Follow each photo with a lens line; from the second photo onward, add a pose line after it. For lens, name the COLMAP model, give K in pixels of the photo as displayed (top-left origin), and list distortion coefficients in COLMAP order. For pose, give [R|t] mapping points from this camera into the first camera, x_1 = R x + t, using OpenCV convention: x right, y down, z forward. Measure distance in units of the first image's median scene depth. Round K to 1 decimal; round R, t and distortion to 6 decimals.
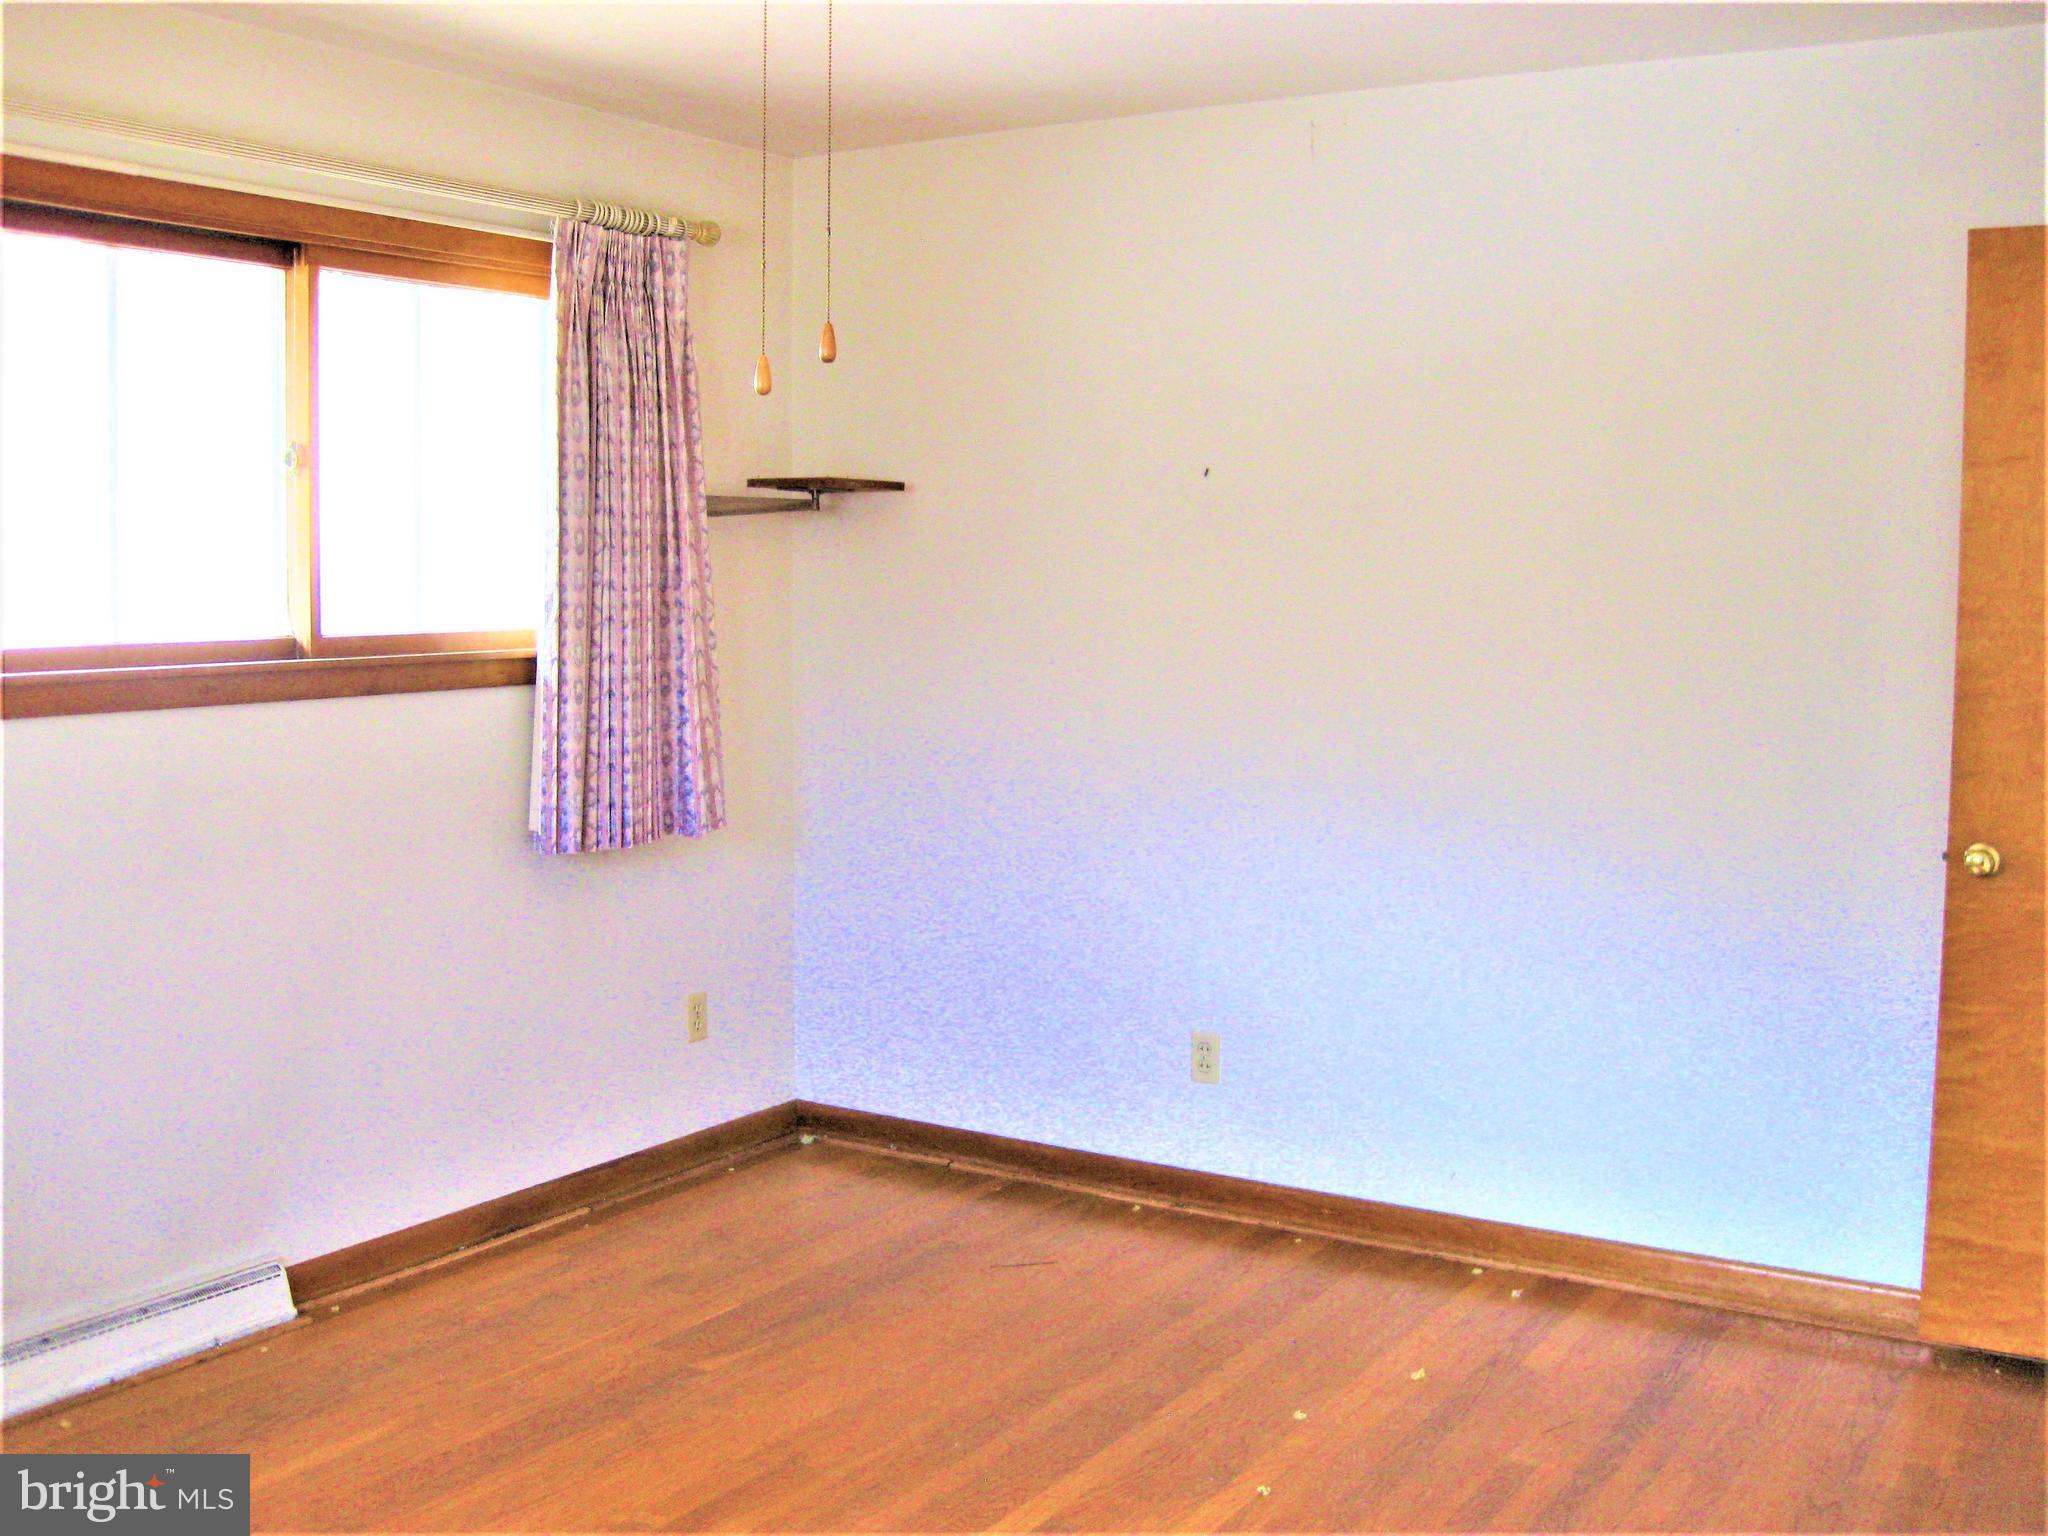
lens RADIAL K [[2154.8, 0, 1024.0], [0, 2154.8, 768.0], [0, 0, 1]] dist [-0.010903, -0.008368]
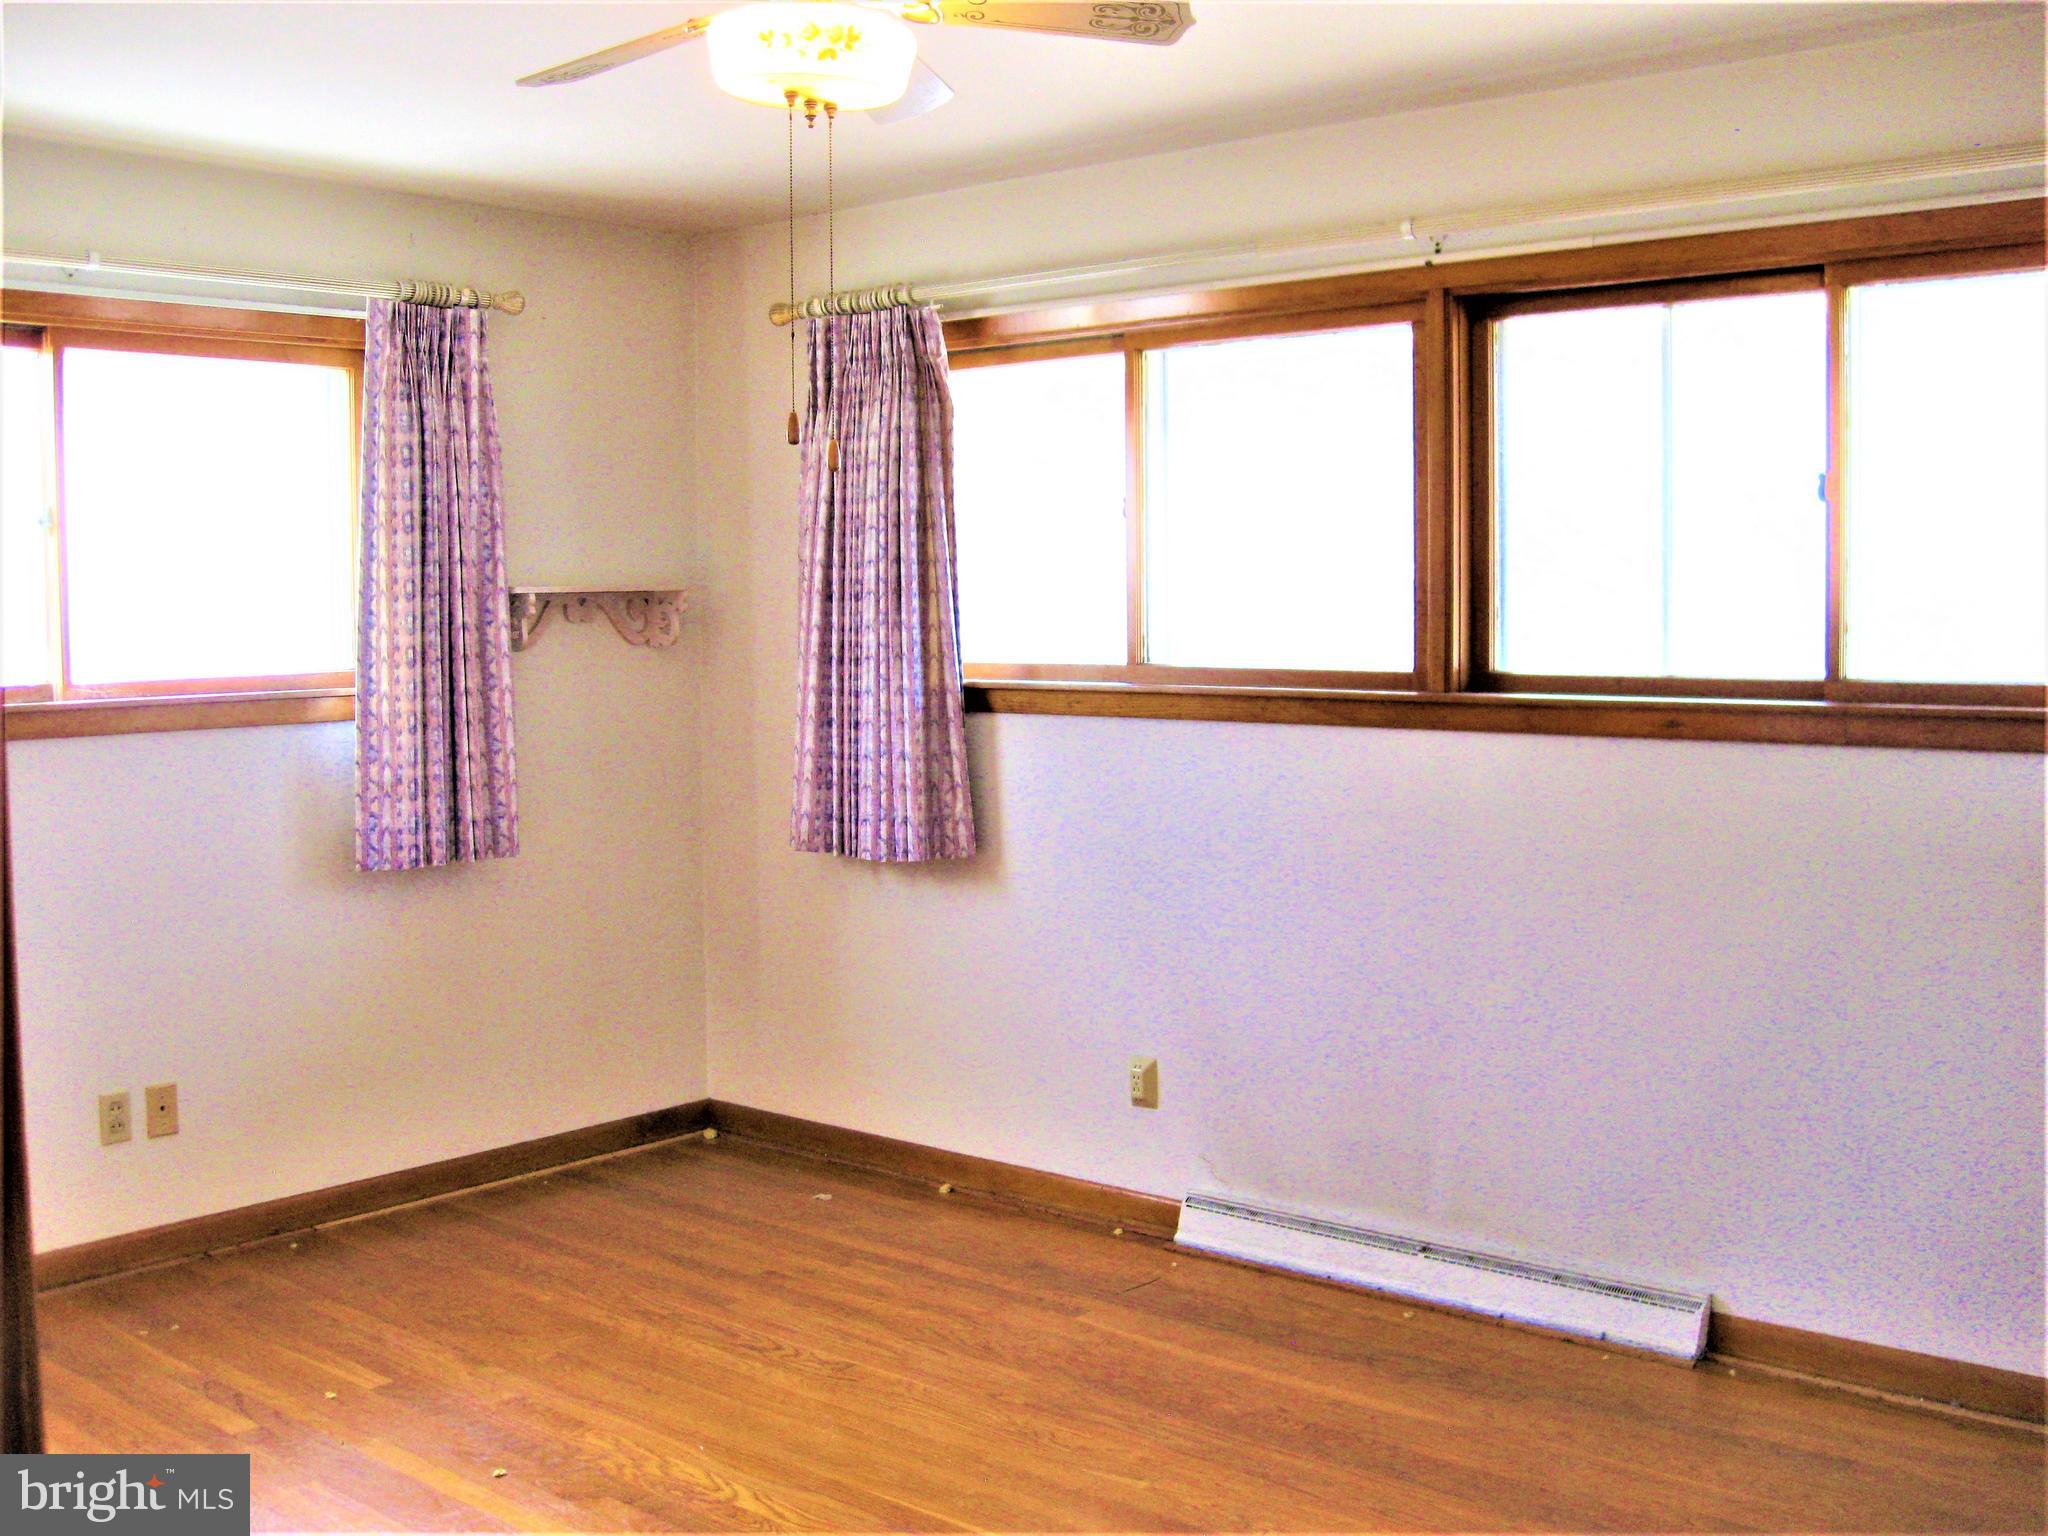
lens RADIAL K [[2112.6, 0, 981.2], [0, 2112.6, 762.0], [0, 0, 1]] dist [-0.147904, 0.014669]
pose [[-0.156187, 0.069405, -0.985286, 0.646582], [-0.085340, 0.992850, 0.083466, -0.071341], [0.984034, 0.097121, -0.149147, 0.816763]]
